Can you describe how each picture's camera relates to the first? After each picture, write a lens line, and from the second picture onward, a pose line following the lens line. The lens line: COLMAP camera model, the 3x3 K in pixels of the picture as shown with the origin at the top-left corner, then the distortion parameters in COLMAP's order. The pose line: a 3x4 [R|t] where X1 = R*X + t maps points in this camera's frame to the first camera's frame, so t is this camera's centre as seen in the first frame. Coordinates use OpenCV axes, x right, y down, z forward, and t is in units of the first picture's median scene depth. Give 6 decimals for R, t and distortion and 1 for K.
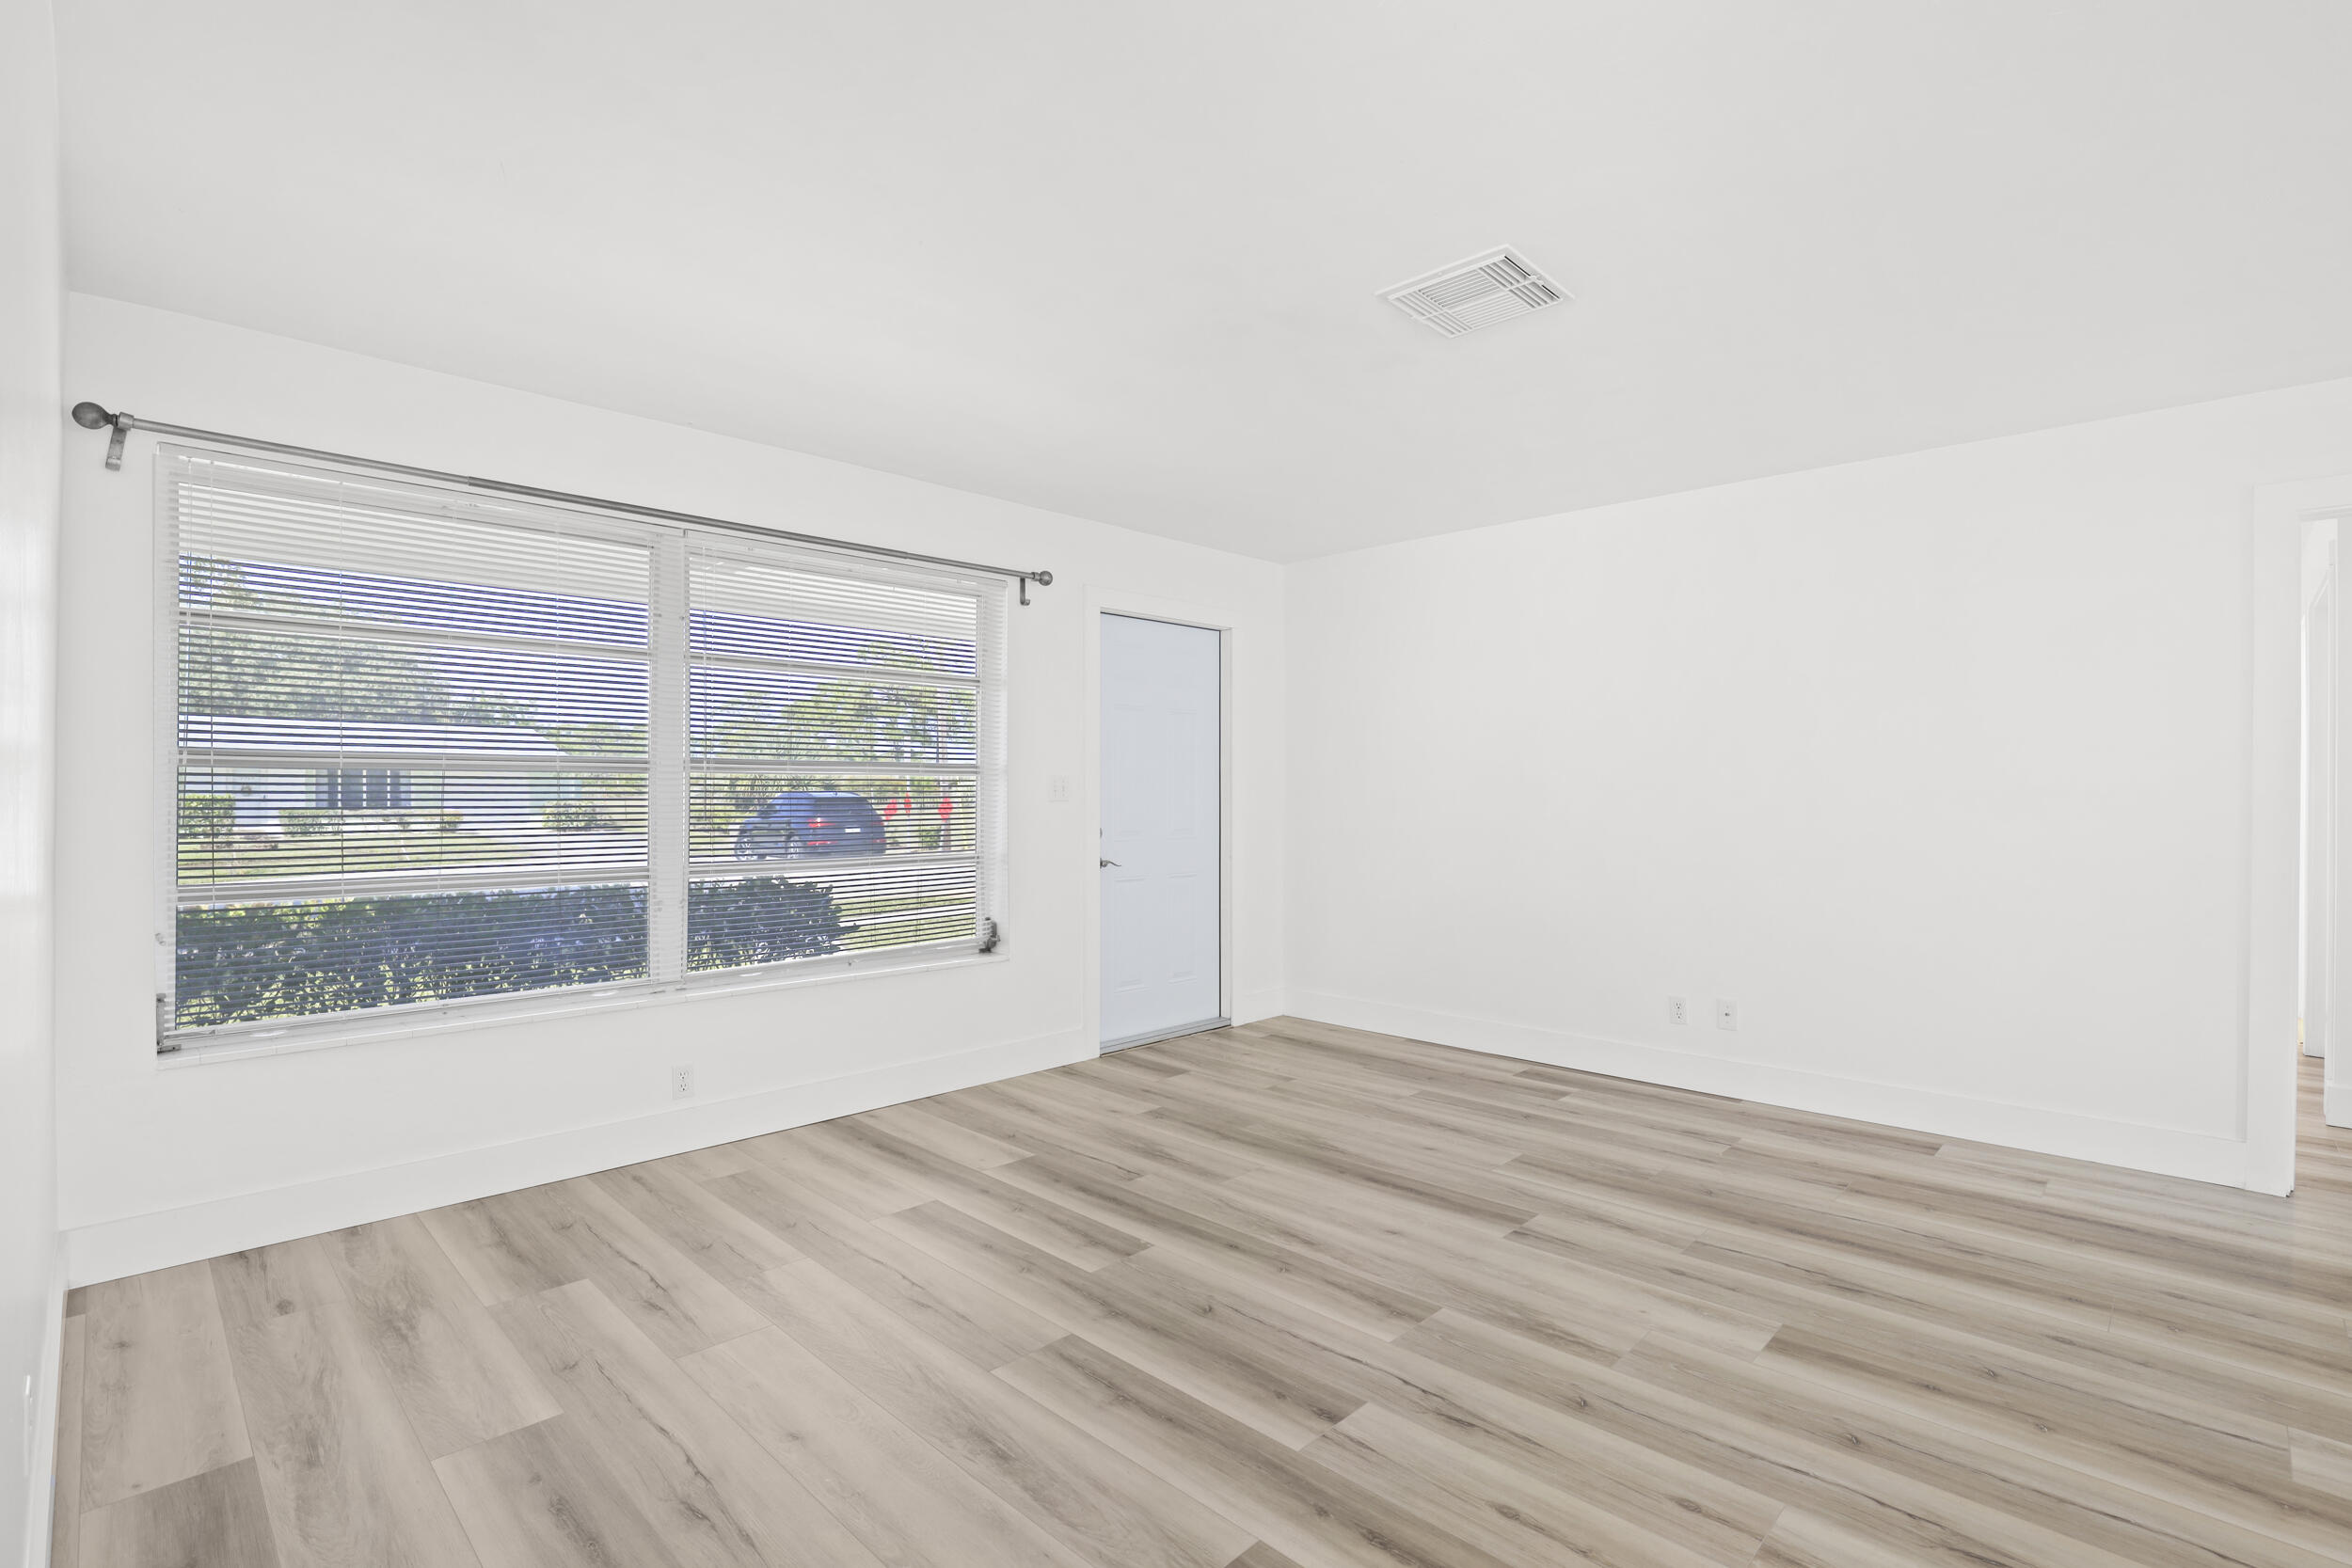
lens RADIAL K [[1073.7, 0, 1221.9], [0, 1073.7, 779.4], [0, 0, 1]] dist [-0.022090, 0.005287]
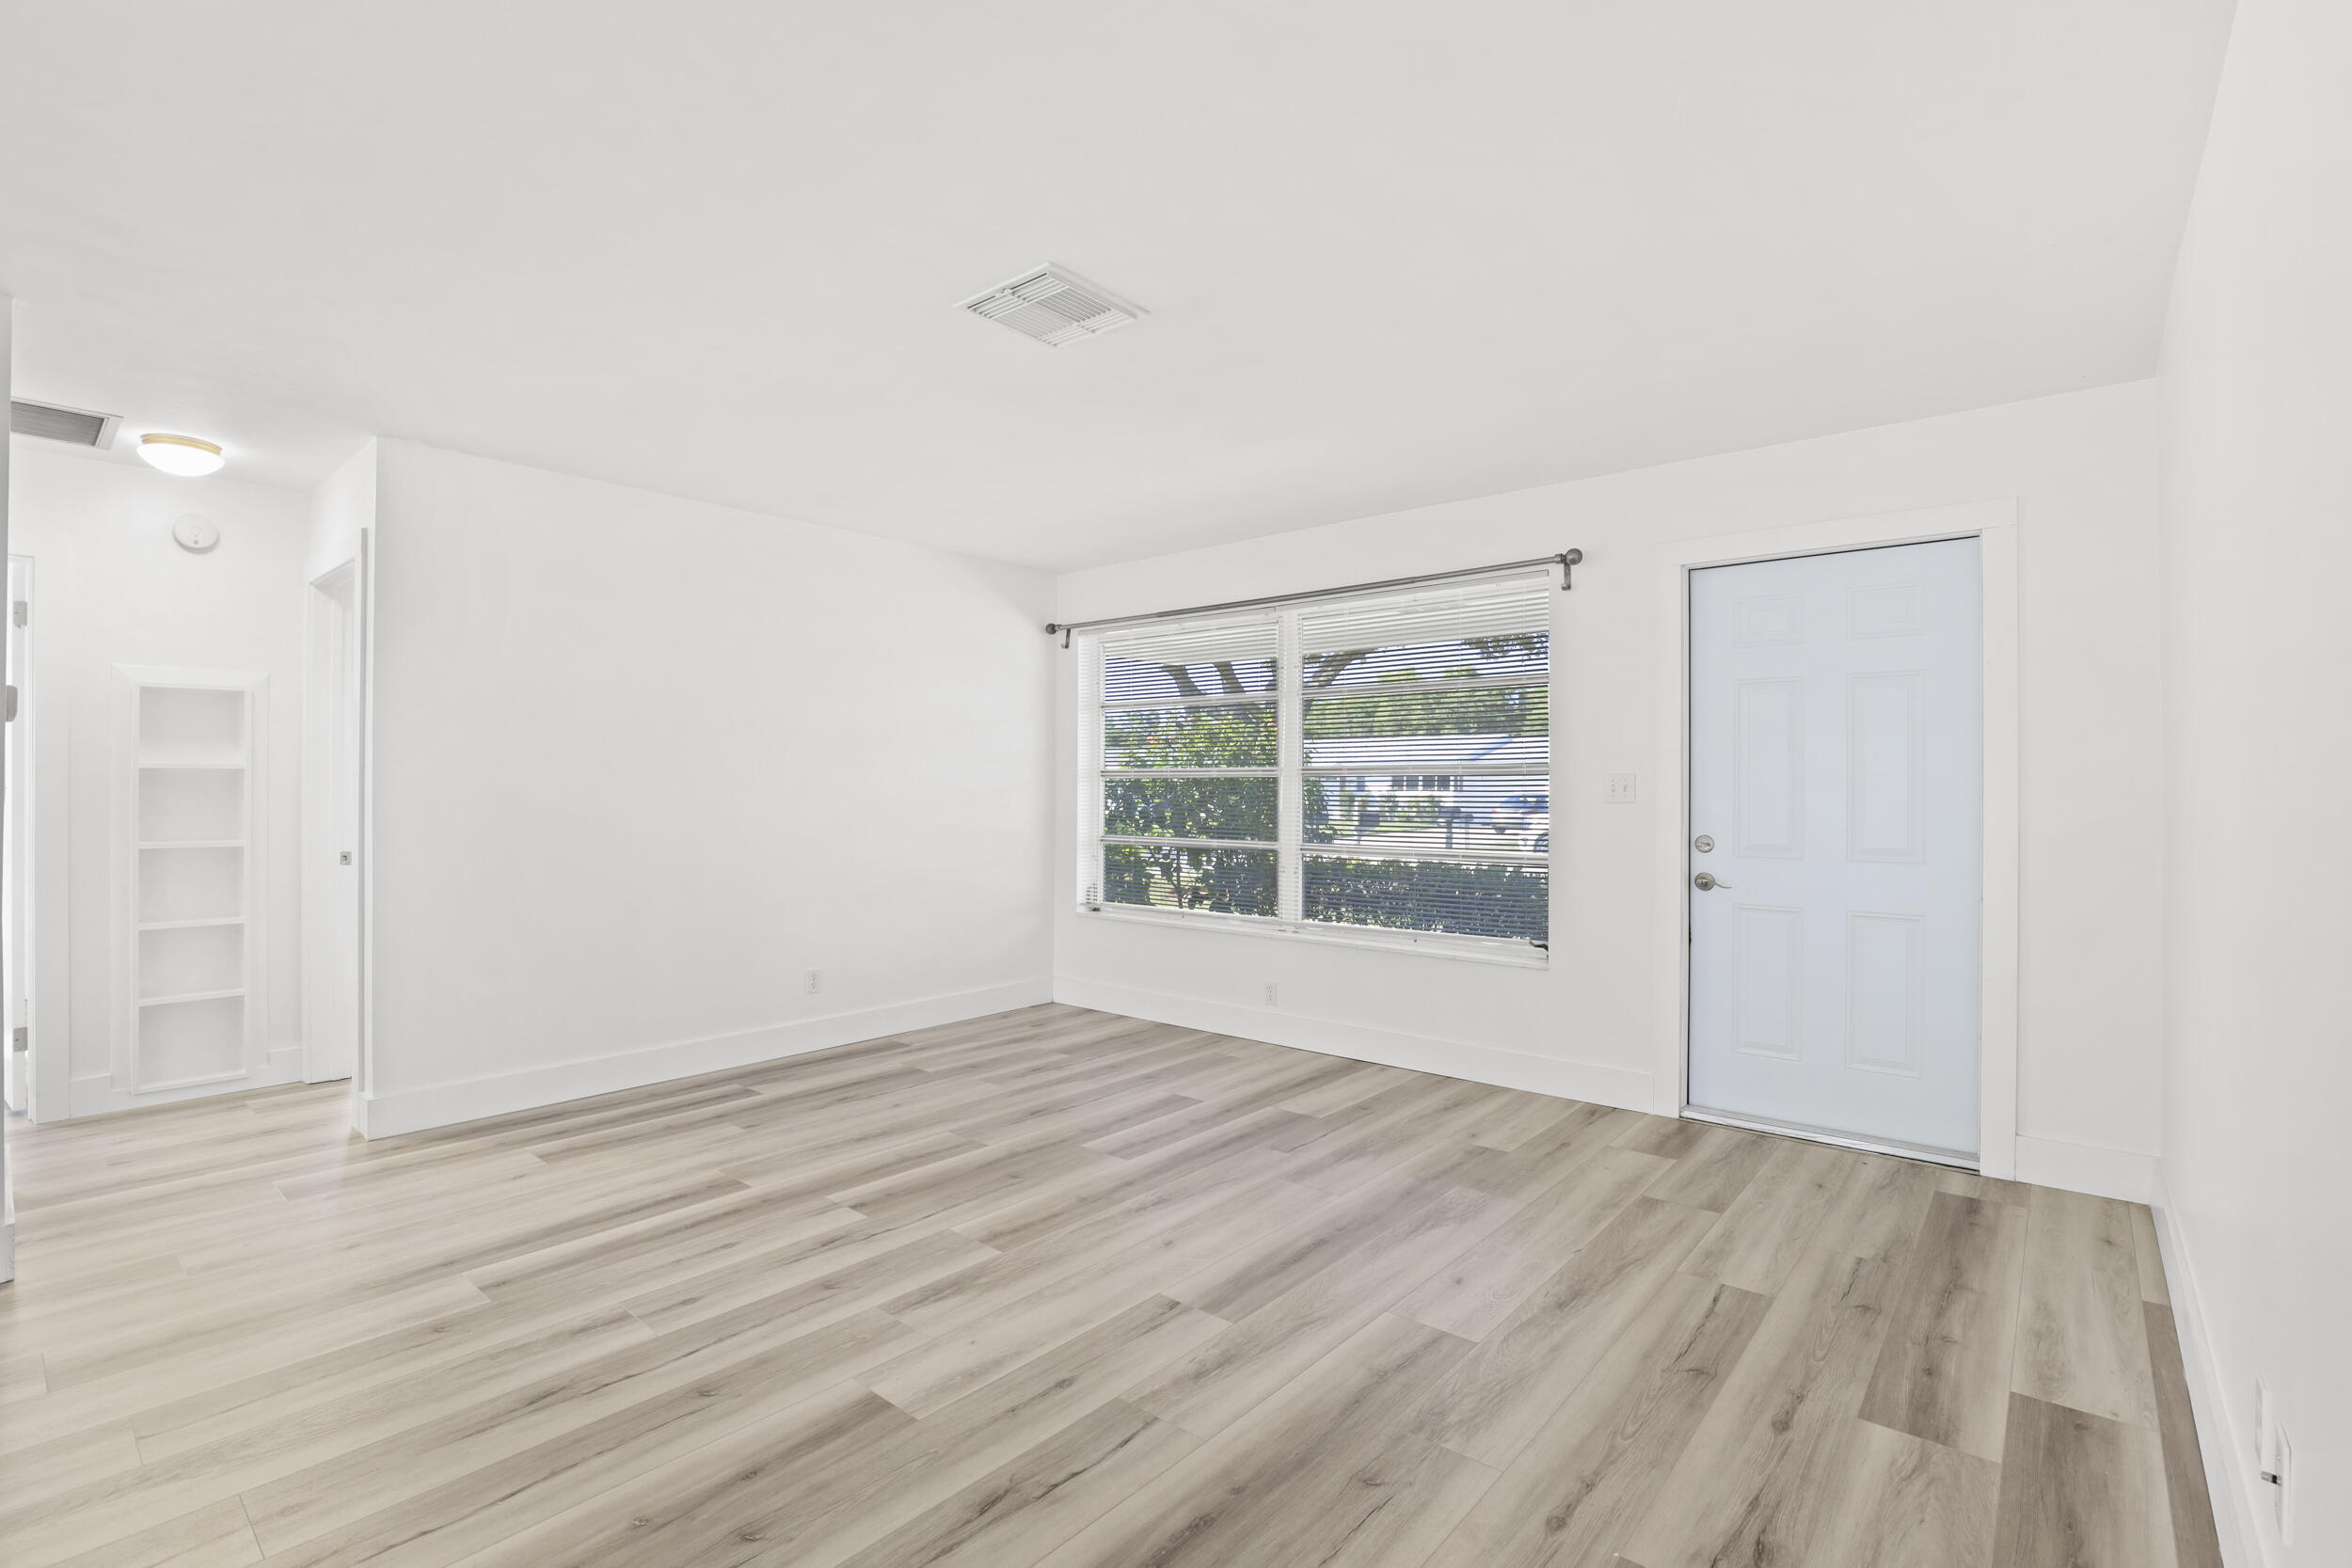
lens RADIAL K [[1073.7, 0, 1138.2], [0, 1073.7, 768.4], [0, 0, 1]] dist [-0.022090, 0.005287]
pose [[0.041213, -0.018531, -0.998979, 1.012919], [0.007605, 0.999805, -0.018232, 0.007612], [0.999121, -0.006845, 0.041346, 0.830918]]
